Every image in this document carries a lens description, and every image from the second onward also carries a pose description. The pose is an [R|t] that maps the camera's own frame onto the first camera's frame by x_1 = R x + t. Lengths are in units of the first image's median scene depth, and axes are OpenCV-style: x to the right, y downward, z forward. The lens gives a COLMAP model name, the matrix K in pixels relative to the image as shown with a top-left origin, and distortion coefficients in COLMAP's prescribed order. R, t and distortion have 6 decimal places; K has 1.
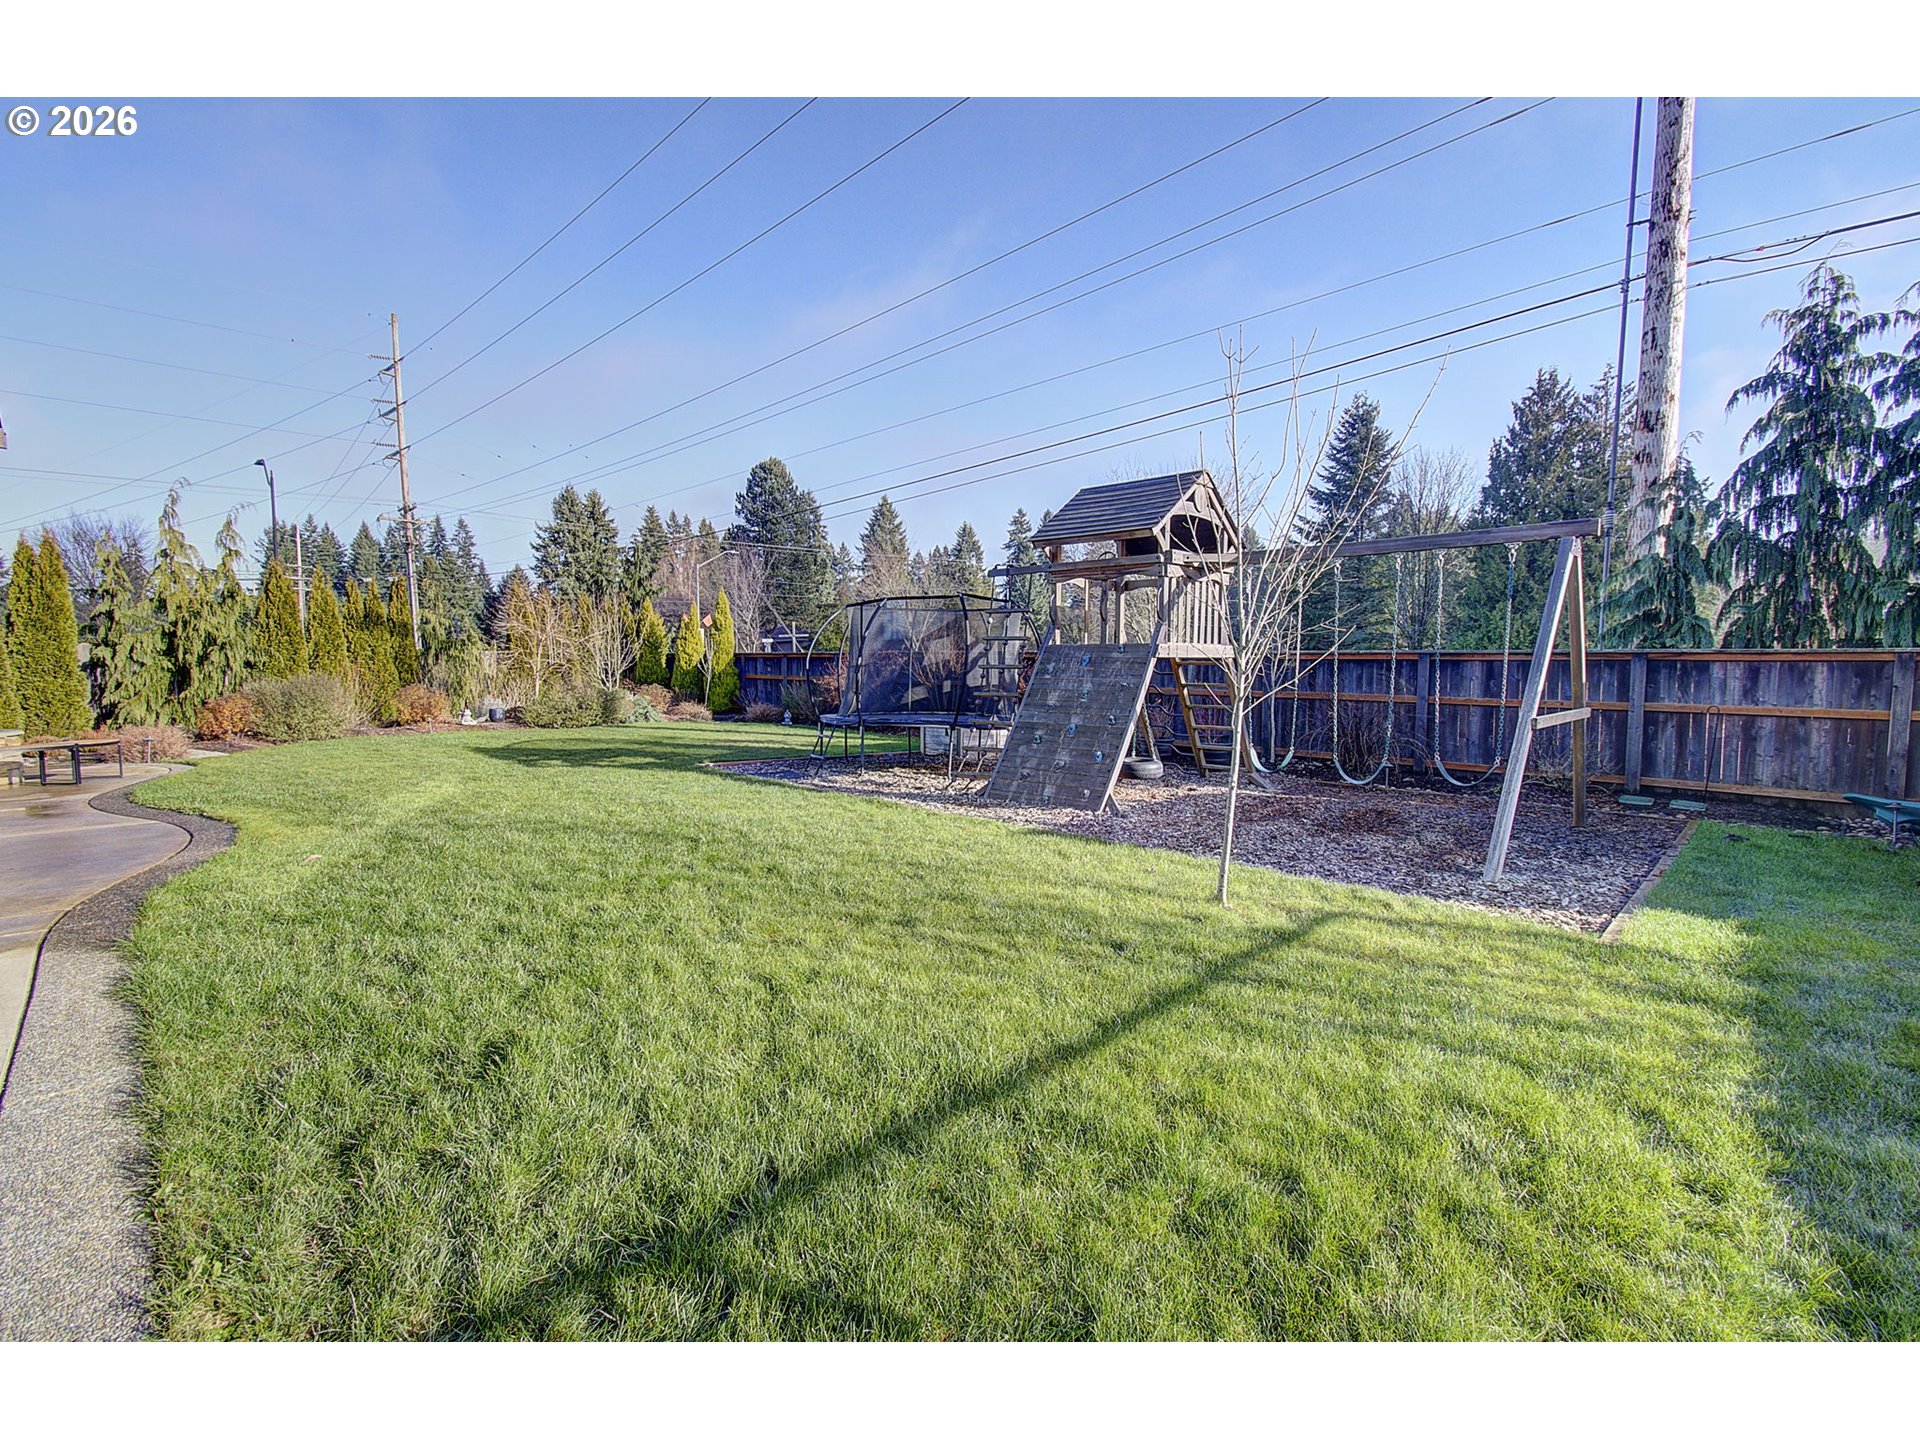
lens RADIAL K [[846.9, 0, 964.2], [0, 846.9, 713.7], [0, 0, 1]] dist [0.015338, 0.002487]
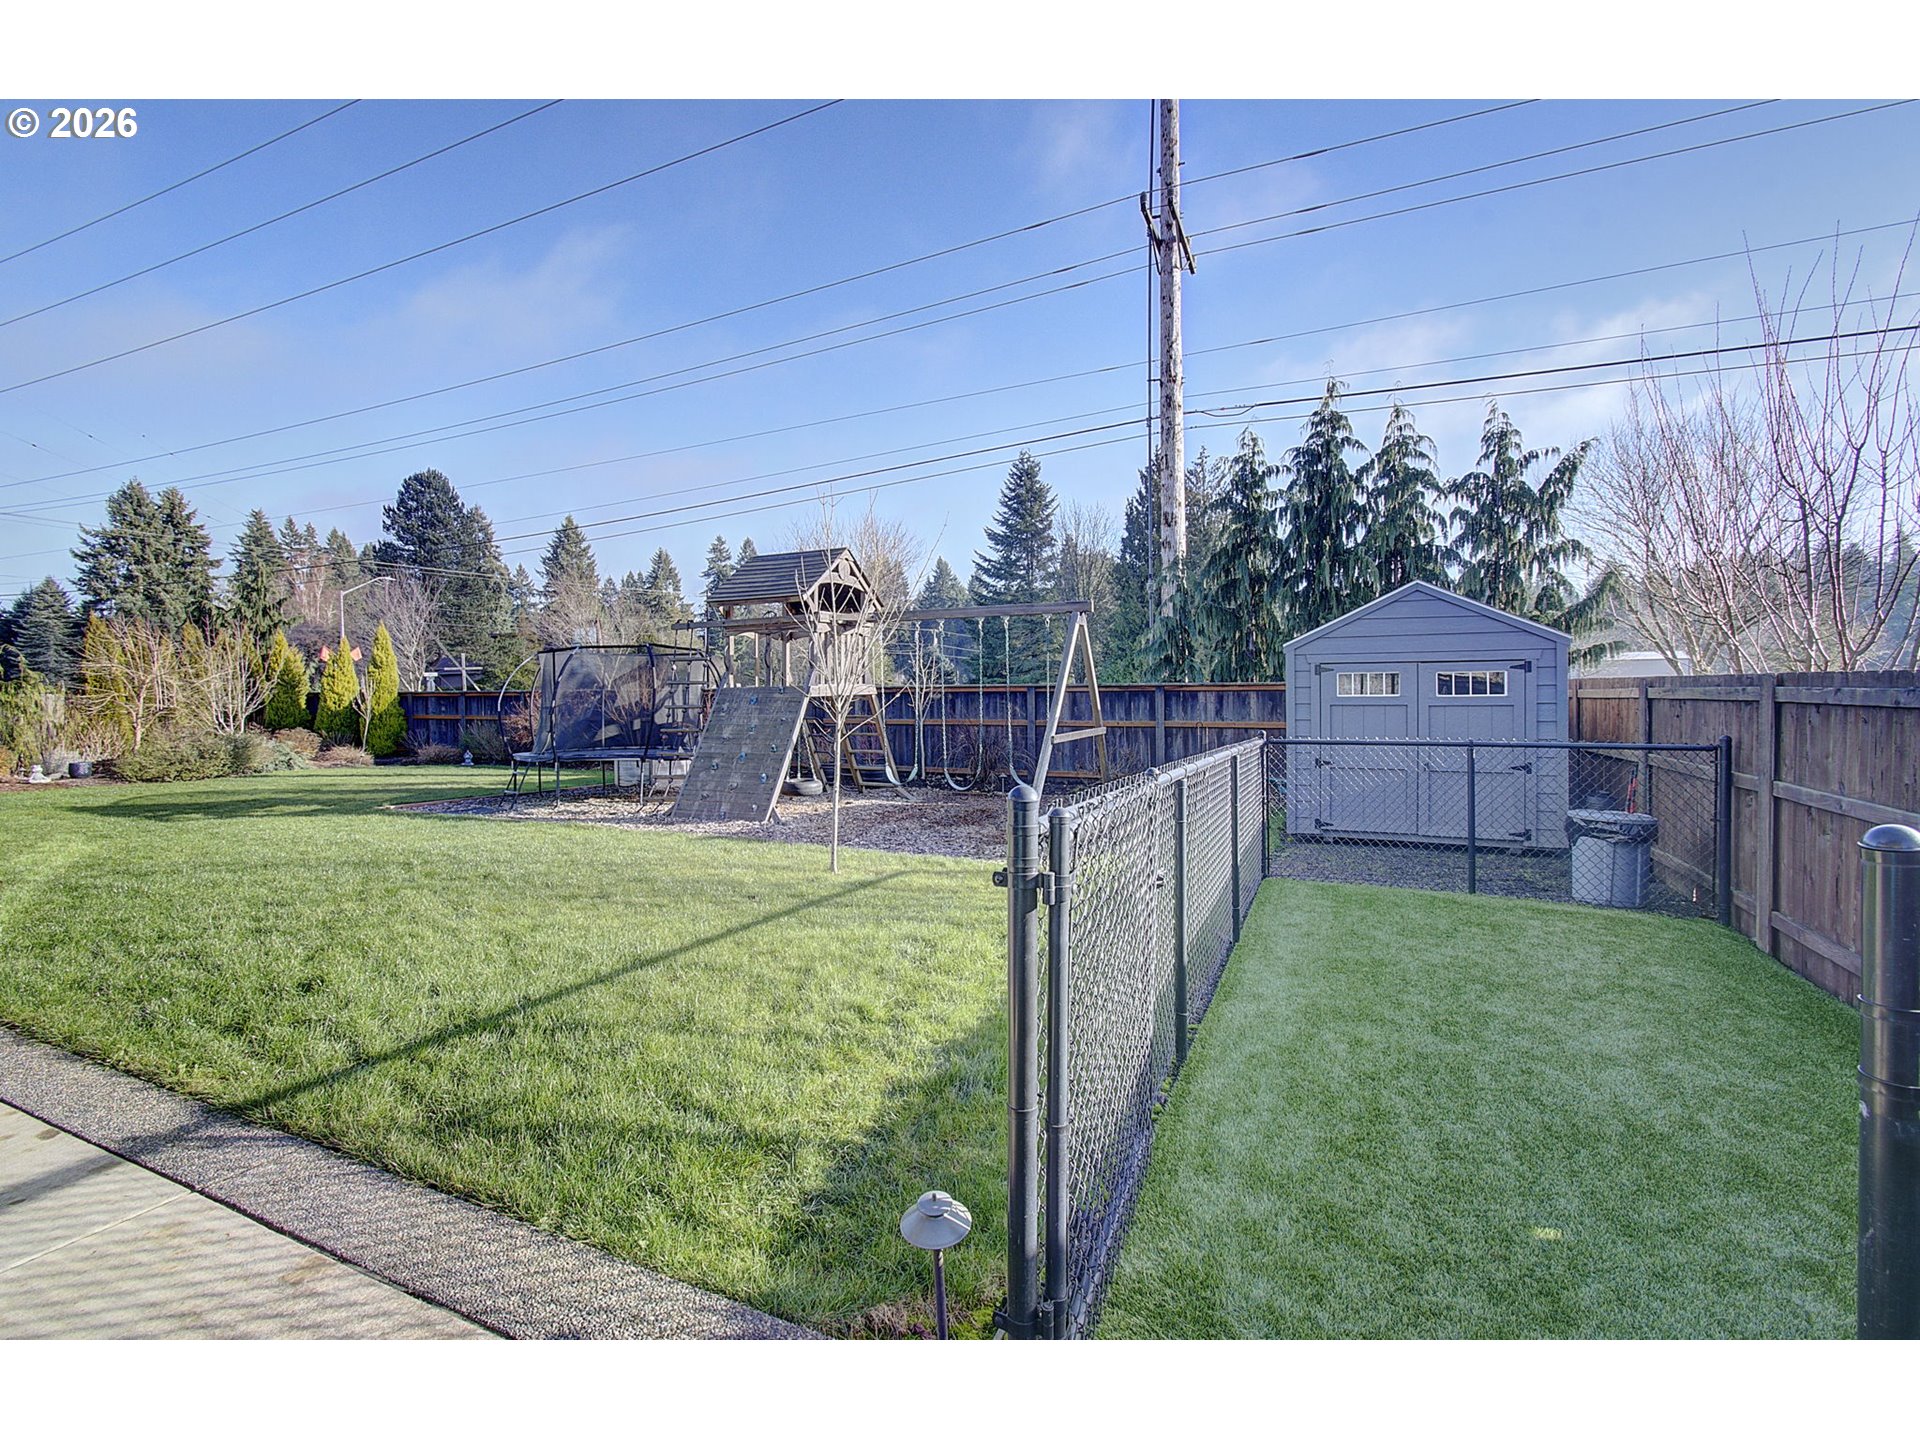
lens RADIAL K [[846.9, 0, 946.1], [0, 846.9, 700.6], [0, 0, 1]] dist [0.015338, 0.002487]
pose [[0.948603, -0.021343, 0.315748, 0.011726], [0.036414, 0.998458, -0.041908, -0.000884], [-0.314367, 0.051251, 0.947917, -0.183749]]
